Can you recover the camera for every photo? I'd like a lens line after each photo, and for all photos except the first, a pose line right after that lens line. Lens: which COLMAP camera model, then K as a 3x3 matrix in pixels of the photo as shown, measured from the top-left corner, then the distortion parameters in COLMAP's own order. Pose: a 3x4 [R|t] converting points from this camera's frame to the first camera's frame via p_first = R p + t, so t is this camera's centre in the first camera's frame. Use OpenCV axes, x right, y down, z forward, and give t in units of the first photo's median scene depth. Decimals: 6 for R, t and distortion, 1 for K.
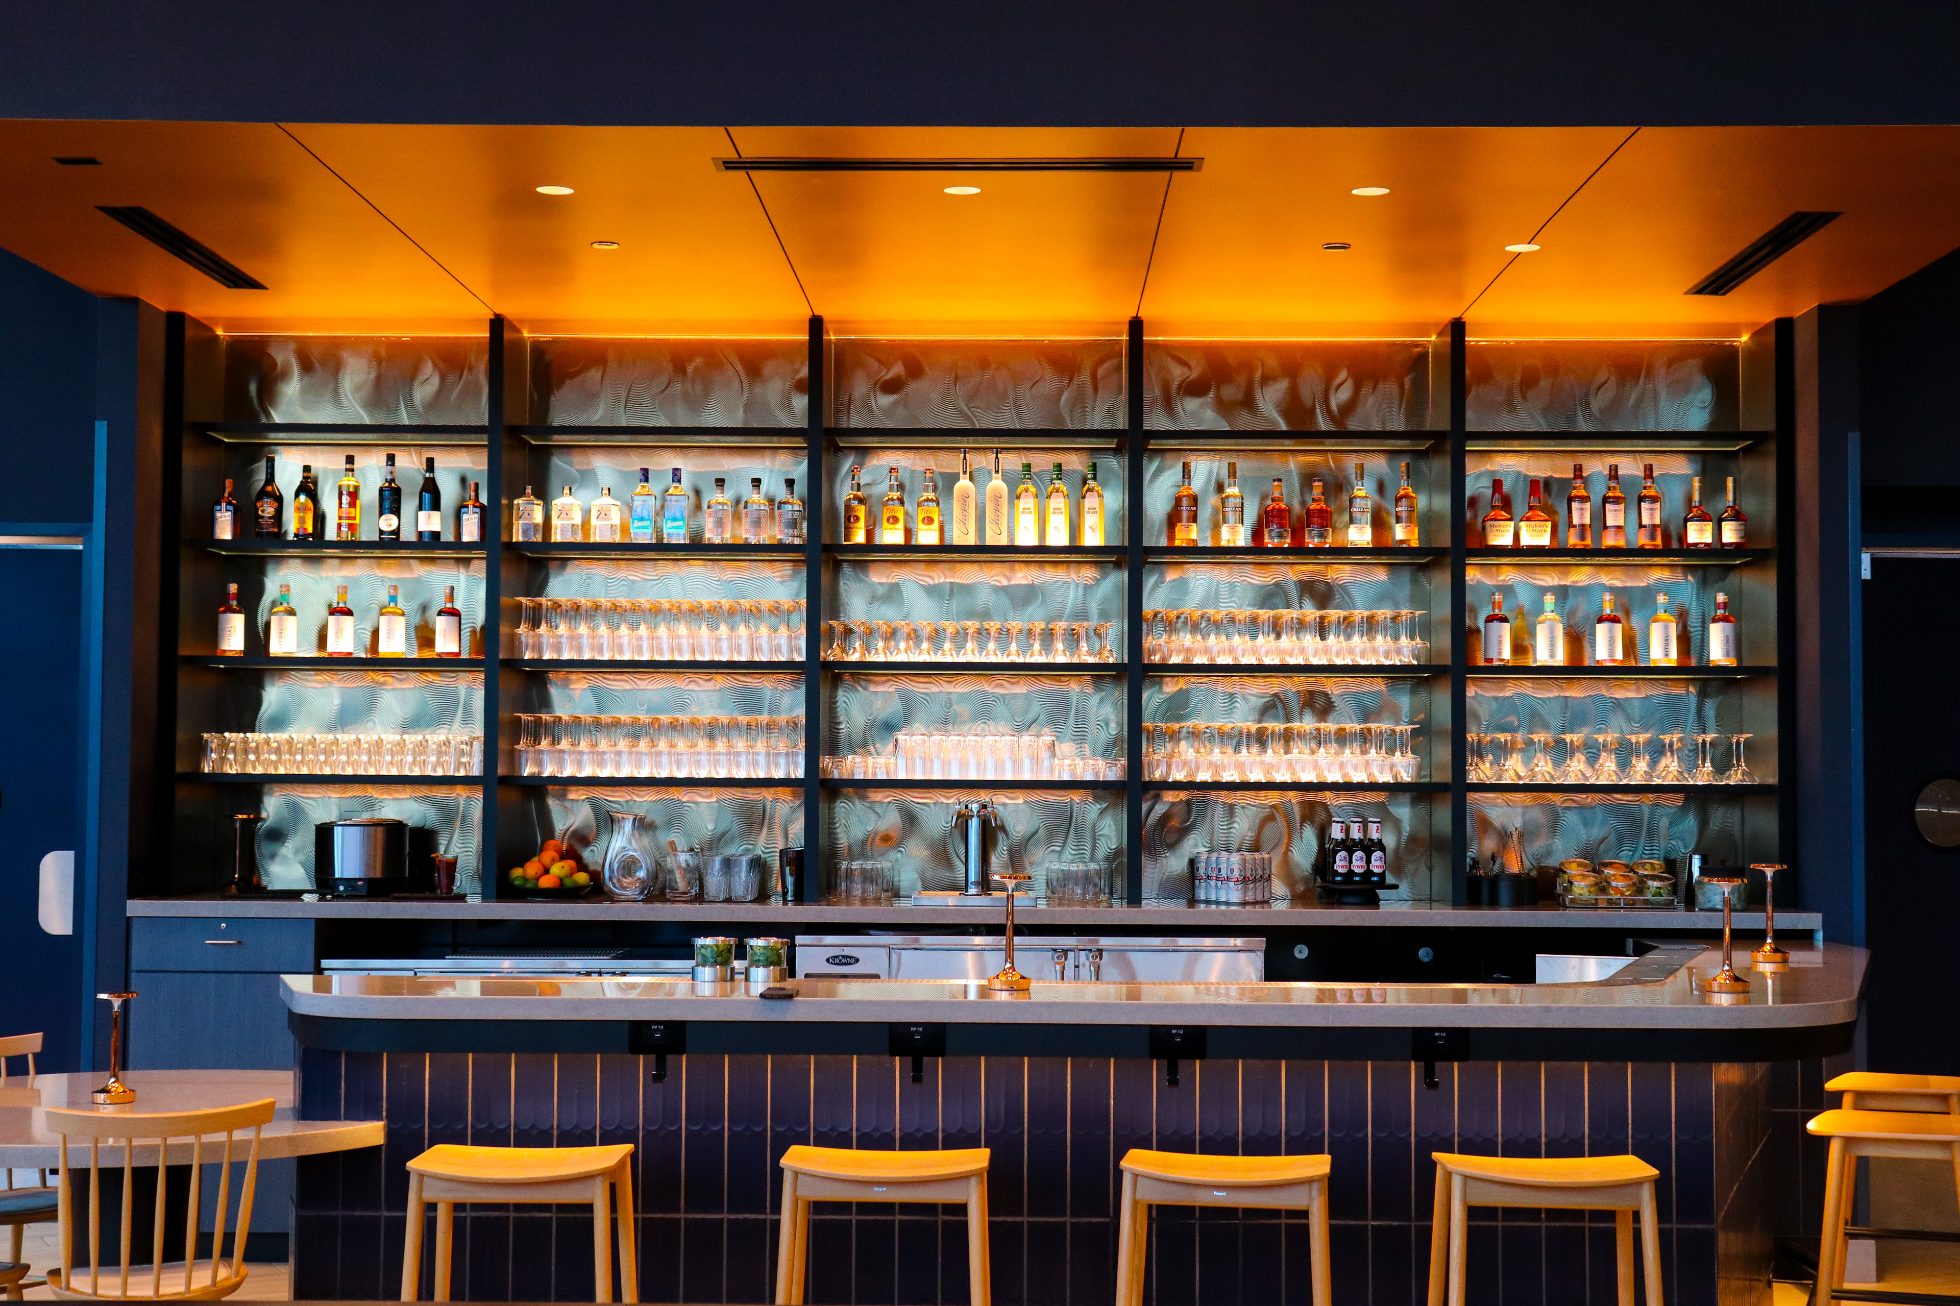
lens RADIAL K [[2894.1, 0, 1019.3], [0, 2894.1, 656.3], [0, 0, 1]] dist [0.058810, -0.012154]
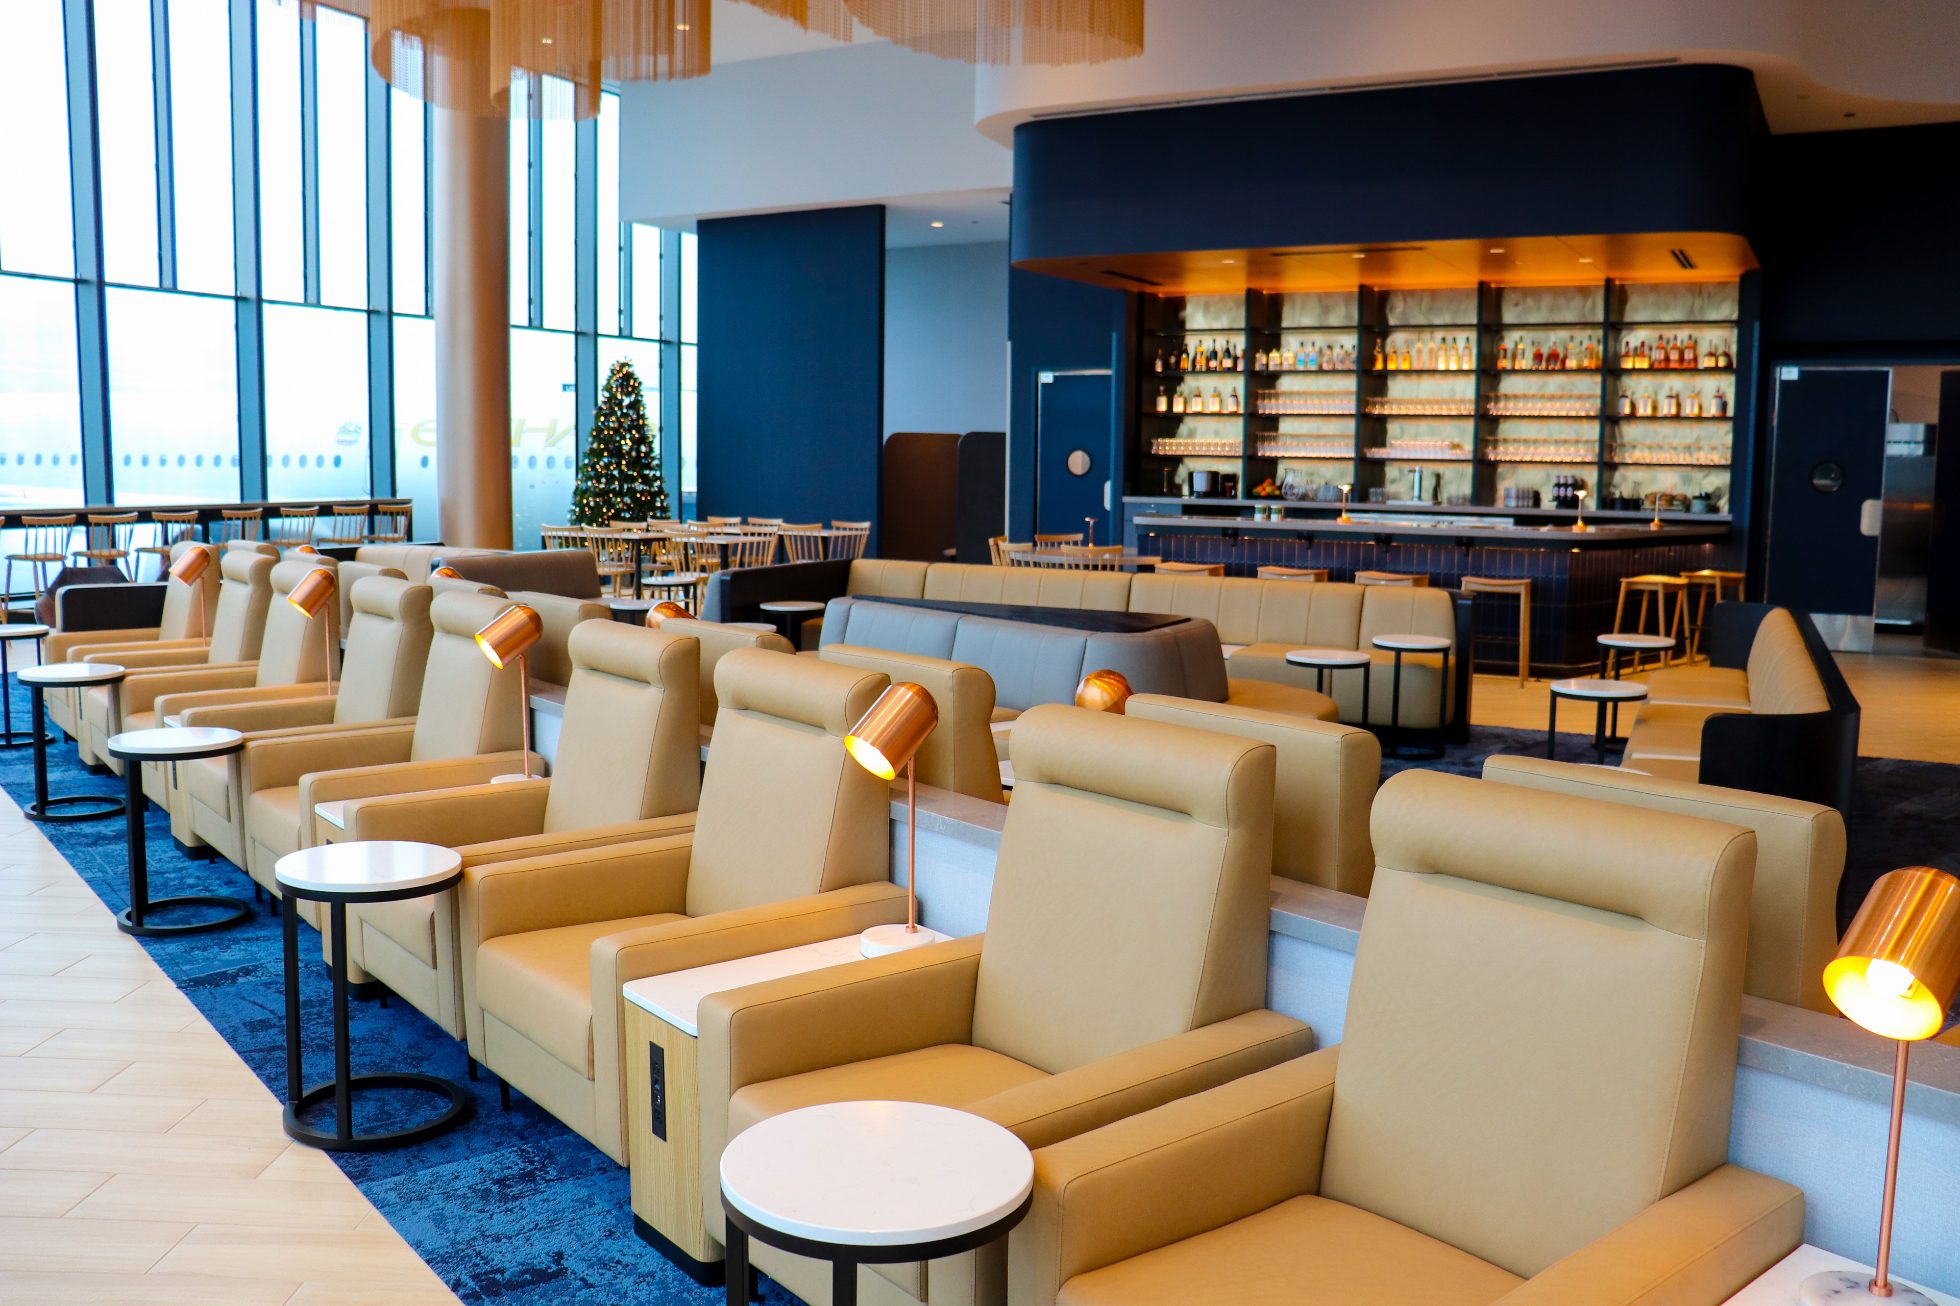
lens RADIAL K [[1682.7, 0, 980.0], [0, 1682.7, 653.0], [0, 0, 1]] dist [-0.160743, 0.136018]
pose [[0.879807, 0.057479, -0.471843, 0.356526], [0.021505, 0.986832, 0.160313, -0.034083], [0.474844, -0.151191, 0.866986, -0.534694]]
